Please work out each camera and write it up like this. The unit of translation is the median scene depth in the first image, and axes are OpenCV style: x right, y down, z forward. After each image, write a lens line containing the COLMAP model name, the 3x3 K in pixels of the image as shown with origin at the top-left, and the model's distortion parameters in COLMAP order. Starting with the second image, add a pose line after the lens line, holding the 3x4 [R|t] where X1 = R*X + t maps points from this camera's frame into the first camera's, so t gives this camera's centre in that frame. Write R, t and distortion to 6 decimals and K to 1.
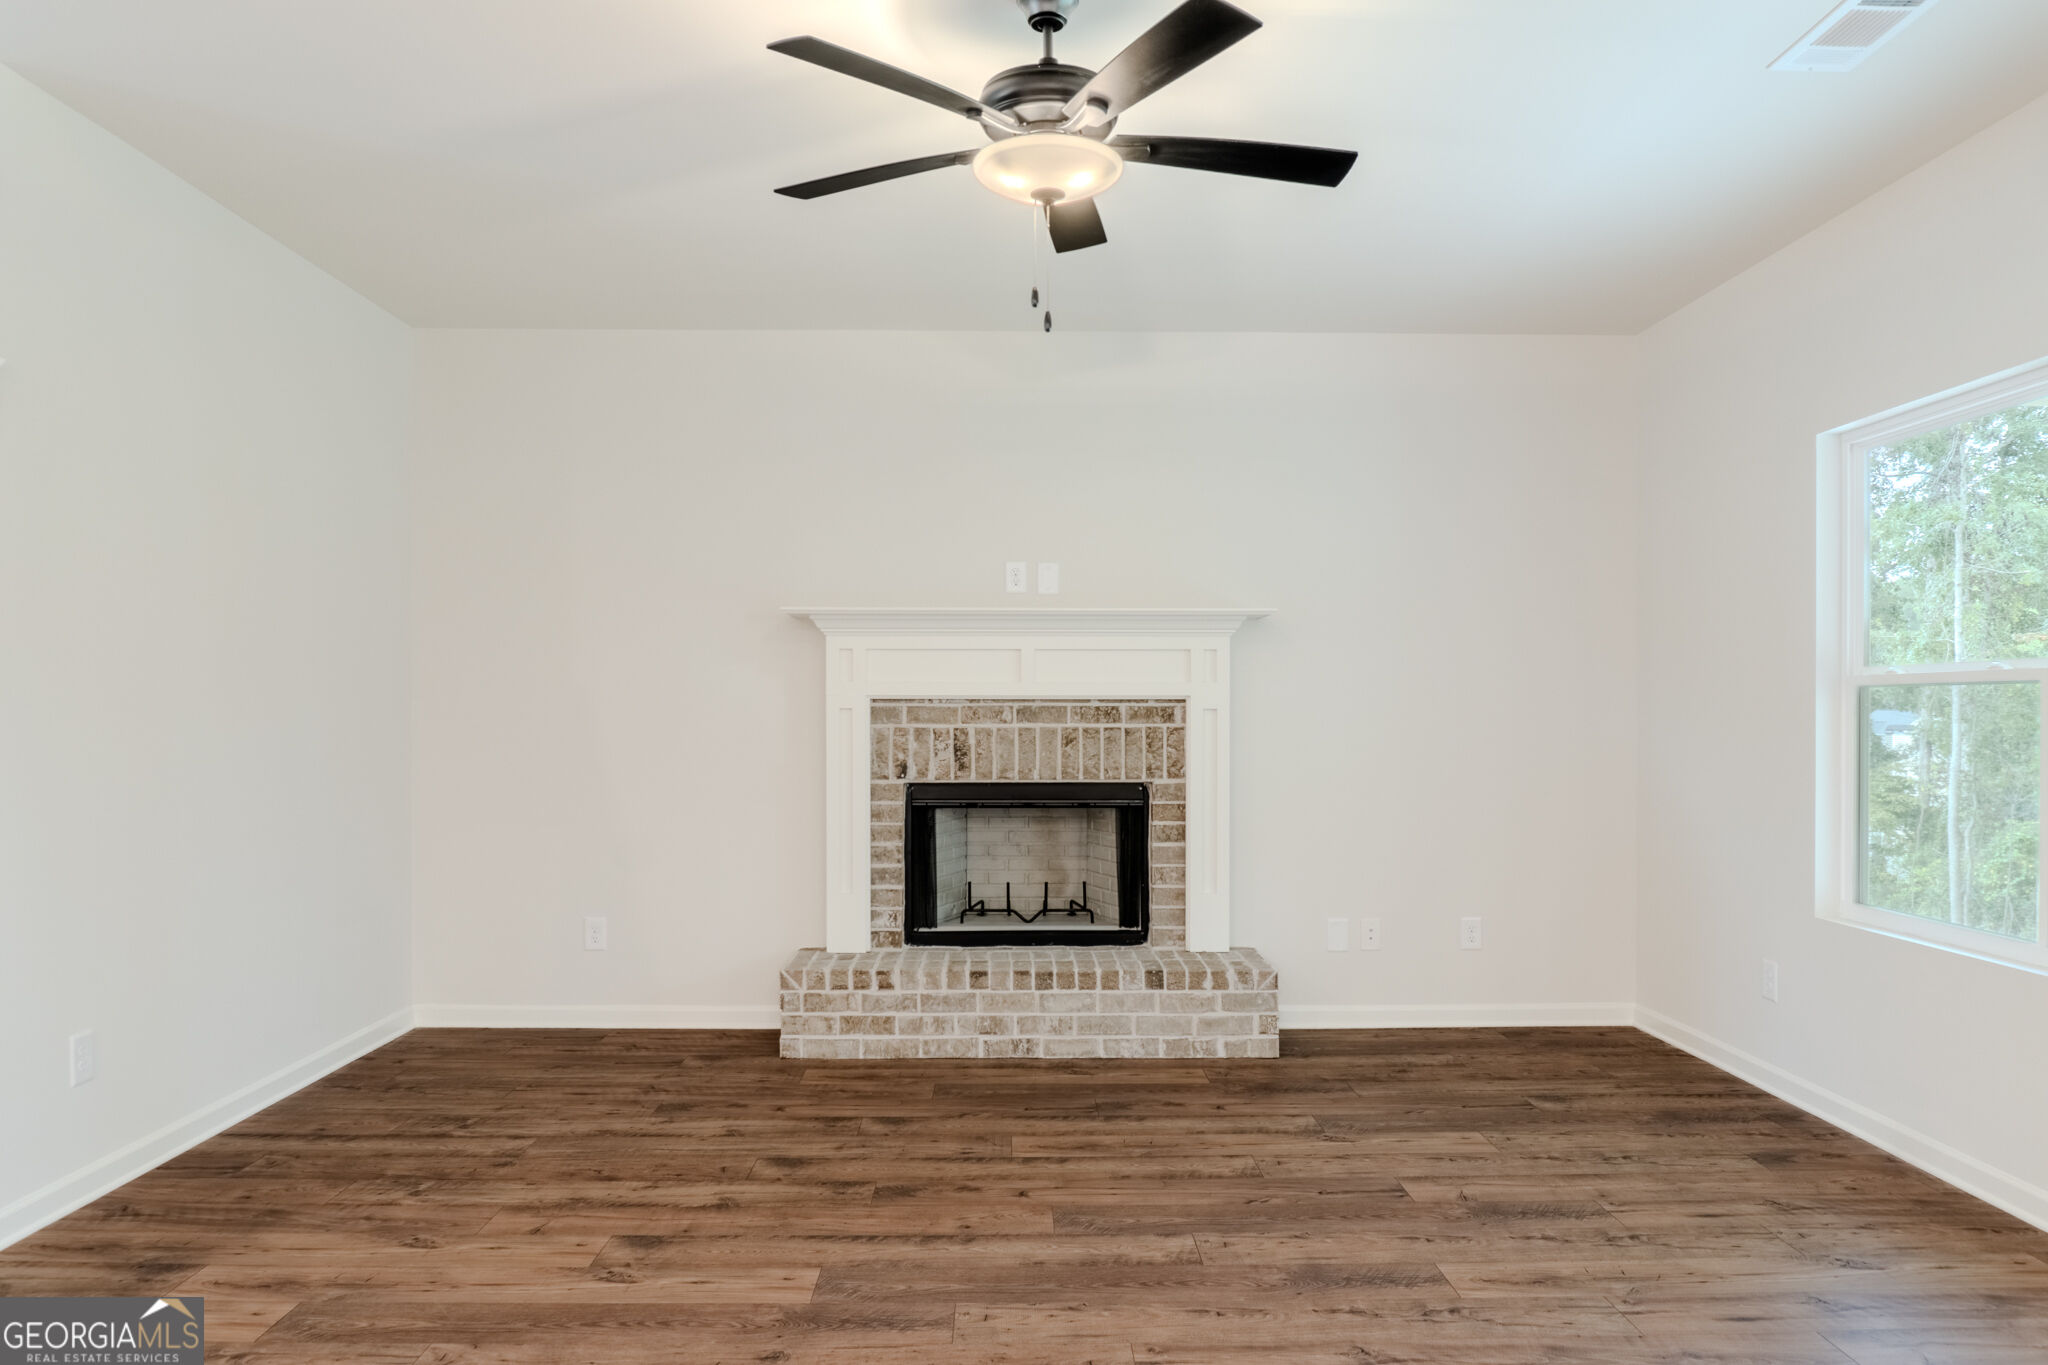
lens RADIAL K [[1376.6, 0, 1018.0], [0, 1376.6, 710.5], [0, 0, 1]] dist [-0.025326, -0.002324]
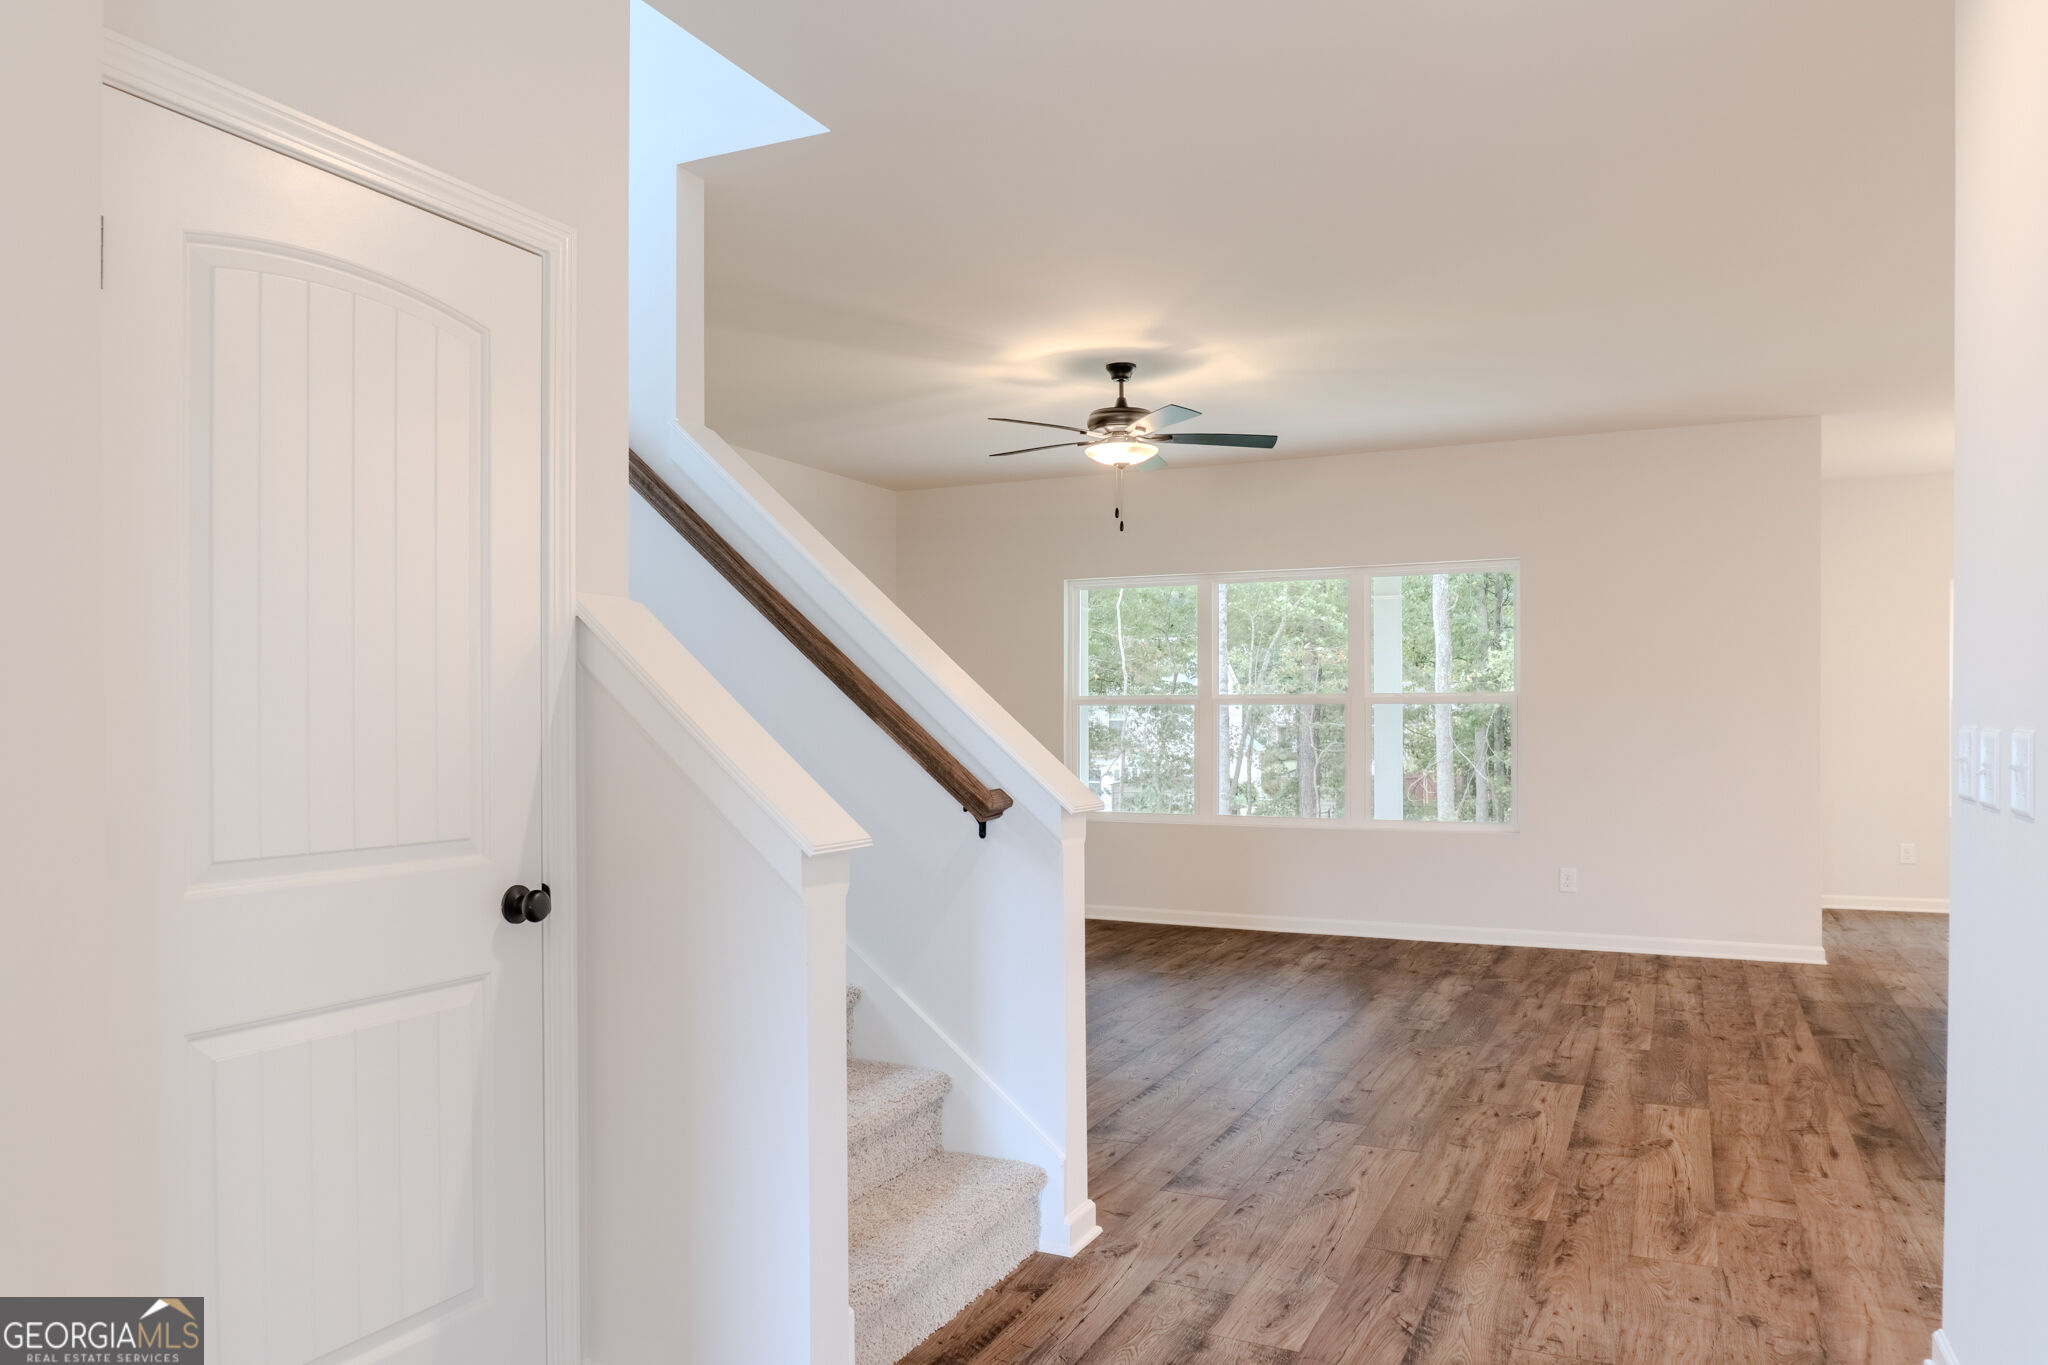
lens RADIAL K [[1376.6, 0, 1022.4], [0, 1376.6, 700.9], [0, 0, 1]] dist [-0.025326, -0.002324]
pose [[0.445462, 0.011688, 0.895225, -1.096989], [-0.002365, 0.999927, -0.011878, 0.001462], [-0.895298, 0.003174, 0.445457, 0.127334]]
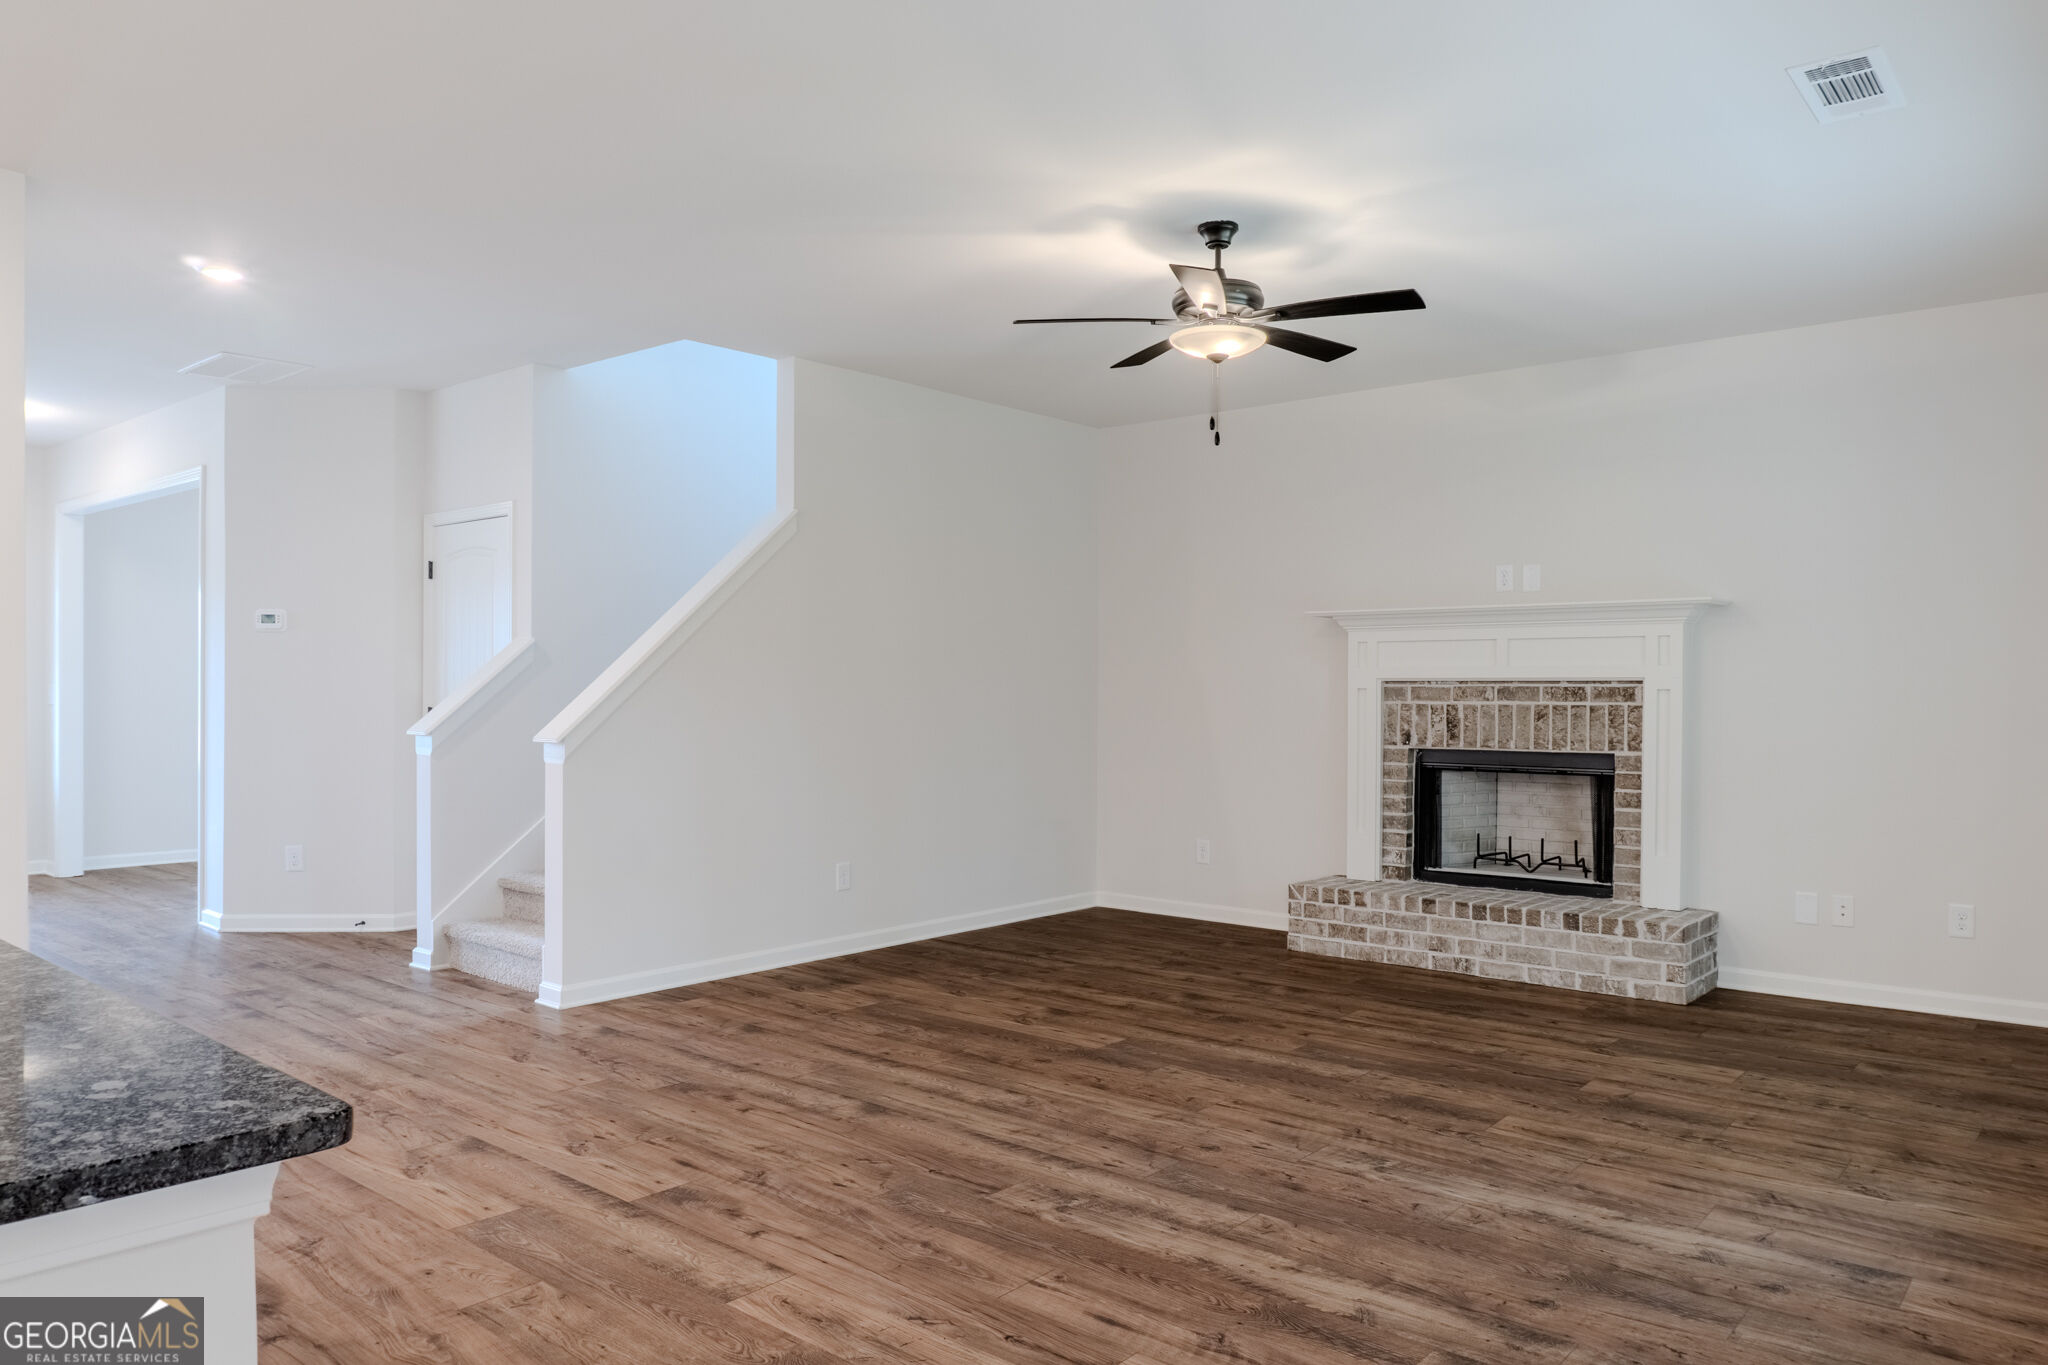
lens RADIAL K [[1376.6, 0, 1019.7], [0, 1376.6, 684.0], [0, 0, 1]] dist [-0.025326, -0.002324]
pose [[0.754774, 0.000476, -0.655985, 0.507932], [-0.002955, 0.999992, -0.002674, -0.001275], [0.655979, 0.003957, 0.754769, -0.183489]]
